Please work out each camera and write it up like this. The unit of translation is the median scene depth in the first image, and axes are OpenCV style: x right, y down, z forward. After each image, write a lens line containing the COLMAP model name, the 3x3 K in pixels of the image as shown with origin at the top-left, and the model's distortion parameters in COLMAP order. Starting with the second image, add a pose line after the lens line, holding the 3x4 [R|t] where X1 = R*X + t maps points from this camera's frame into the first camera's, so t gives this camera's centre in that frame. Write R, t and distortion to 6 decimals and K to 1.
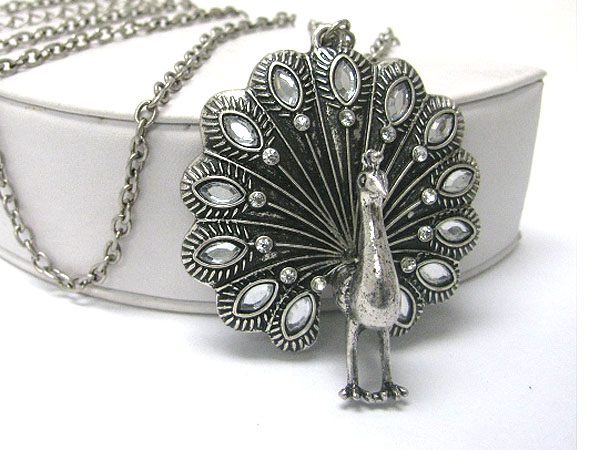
lens RADIAL K [[710.3, 0, 300.0], [0, 710.3, 225.0], [0, 0, 1]] dist [-0.002853, -0.000095]
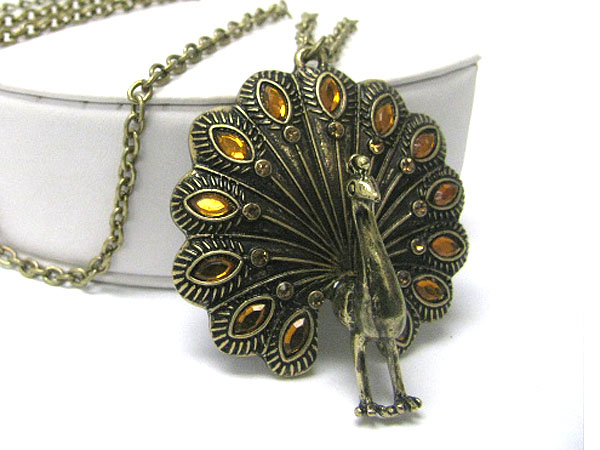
lens RADIAL K [[612.7, 0, 274.2], [0, 612.7, 225.1], [0, 0, 1]] dist [0.053398, -0.002744]
pose [[0.998506, -0.042555, 0.034285, -0.055811], [0.047103, 0.988293, -0.145118, 0.103120], [-0.027708, 0.146516, 0.988820, 0.159417]]
